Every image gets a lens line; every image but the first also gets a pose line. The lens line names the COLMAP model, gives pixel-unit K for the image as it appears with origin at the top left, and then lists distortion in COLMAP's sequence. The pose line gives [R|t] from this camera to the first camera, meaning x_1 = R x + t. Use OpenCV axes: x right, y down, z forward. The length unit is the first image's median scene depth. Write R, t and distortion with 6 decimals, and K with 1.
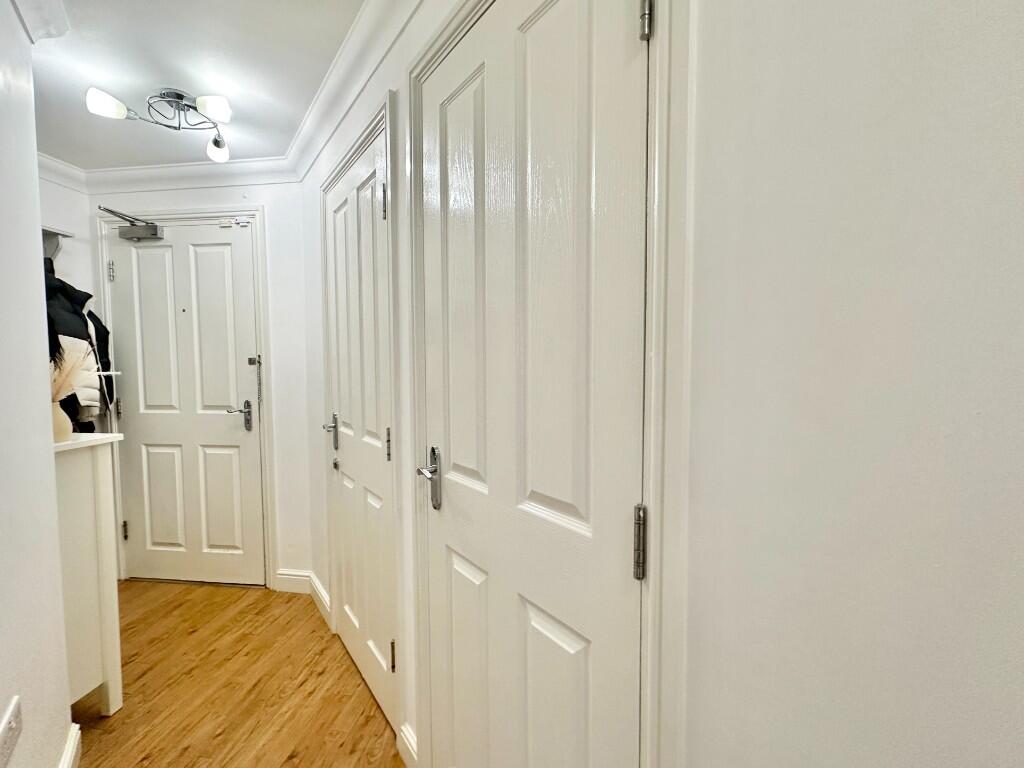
lens RADIAL K [[407.9, 0, 510.5], [0, 407.9, 383.7], [0, 0, 1]] dist [-0.001100, 0.000068]
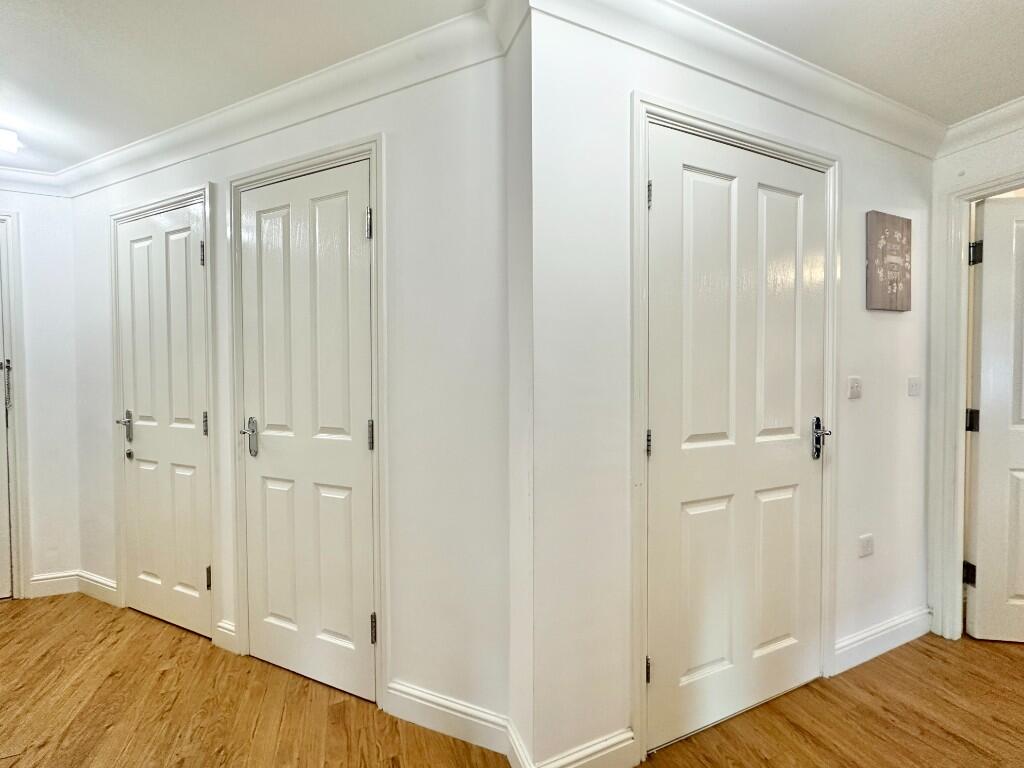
lens RADIAL K [[407.9, 0, 510.5], [0, 407.9, 383.7], [0, 0, 1]] dist [-0.001100, 0.000068]
pose [[0.866872, -0.009709, 0.498437, -0.074850], [0.027465, 0.999222, -0.028304, 0.070419], [-0.497774, 0.038226, 0.866464, -0.658764]]
